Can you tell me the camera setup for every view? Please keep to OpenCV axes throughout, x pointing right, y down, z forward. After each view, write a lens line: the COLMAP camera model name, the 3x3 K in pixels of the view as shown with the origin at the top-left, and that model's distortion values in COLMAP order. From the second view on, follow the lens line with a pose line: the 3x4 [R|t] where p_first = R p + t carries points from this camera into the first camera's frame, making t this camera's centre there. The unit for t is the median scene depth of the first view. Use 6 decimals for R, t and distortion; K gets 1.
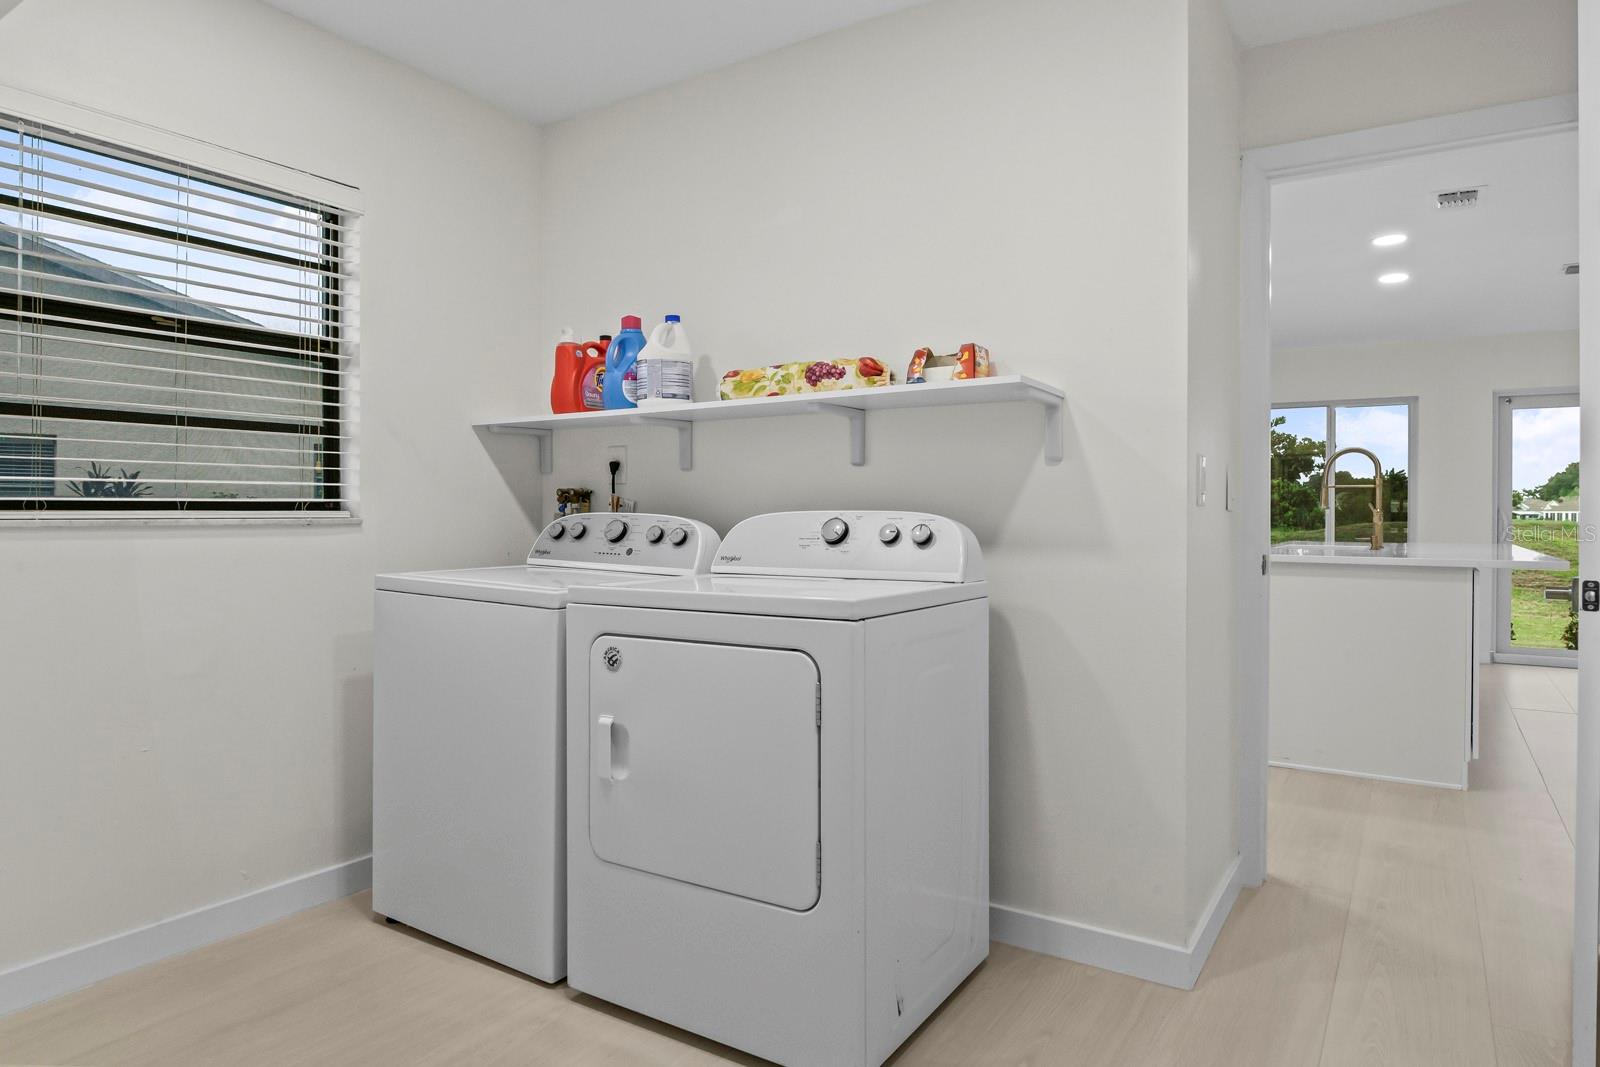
lens RADIAL K [[959.5, 0, 803.5], [0, 959.5, 511.5], [0, 0, 1]] dist [-0.004158, -0.001405]
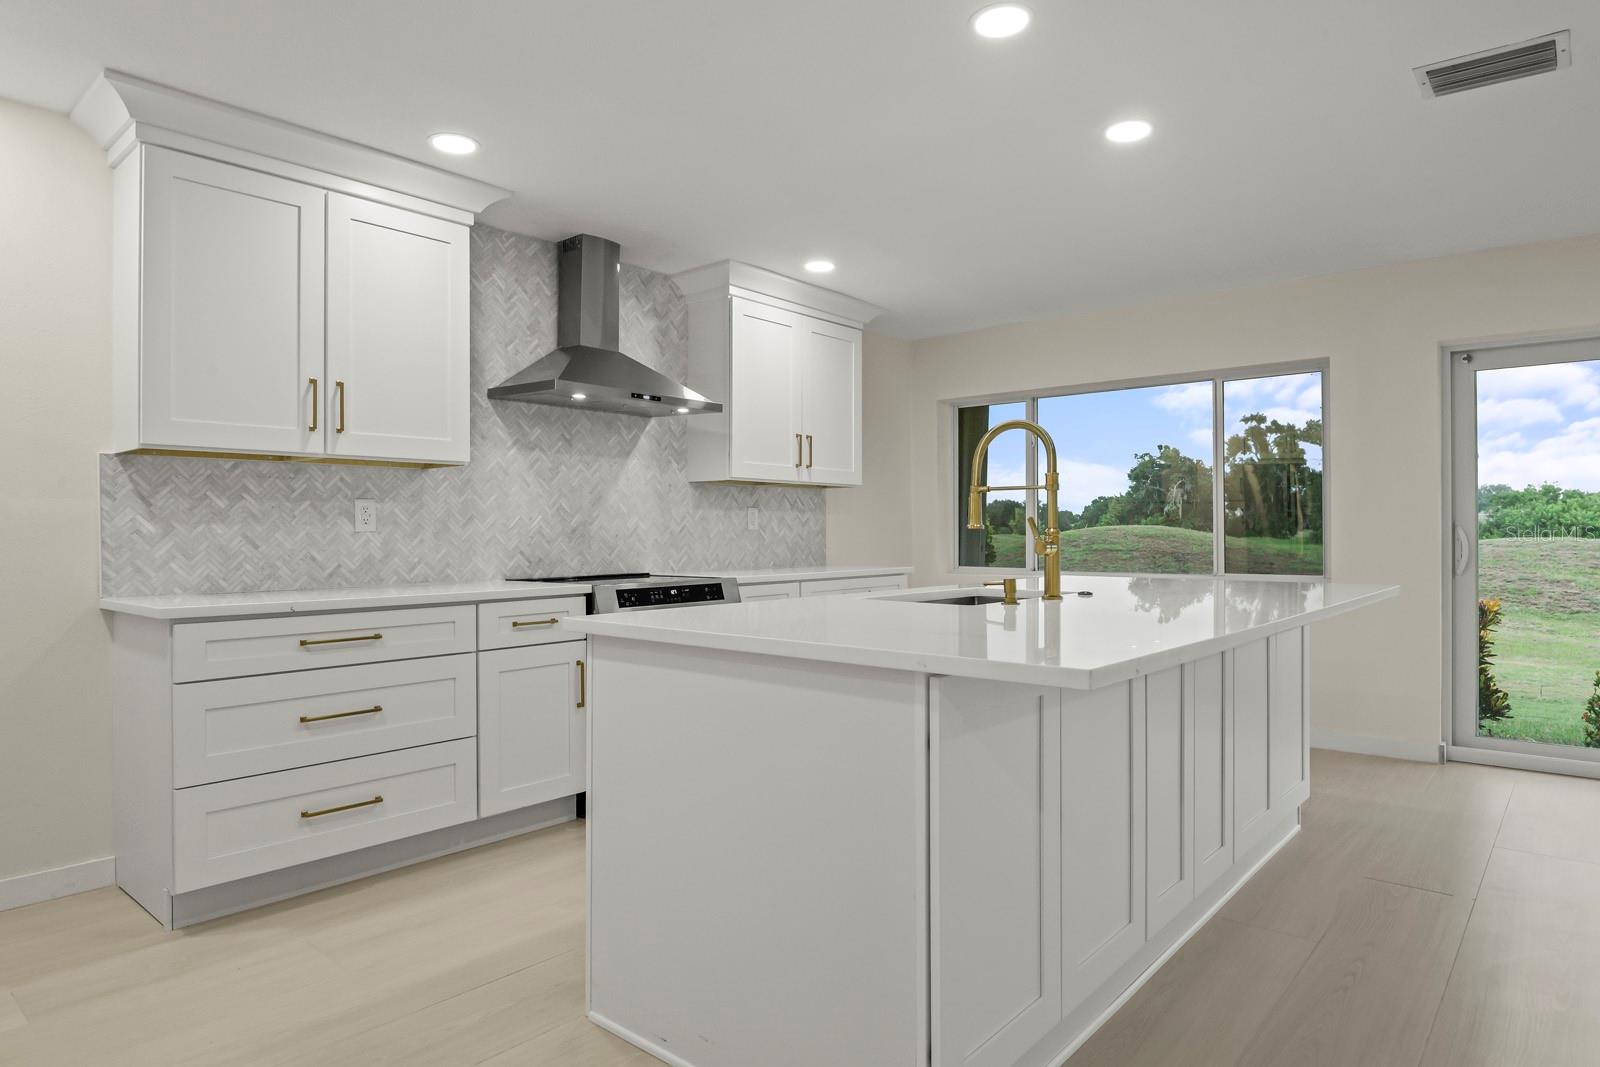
lens RADIAL K [[929.6, 0, 800.0], [0, 929.6, 533.5], [0, 0, 1]] dist [-0.015315, -0.001449]
pose [[0.989929, -0.005404, -0.141464, 0.373992], [0.005997, 0.999975, 0.003764, -0.001736], [0.141440, -0.004574, 0.989936, 0.315462]]
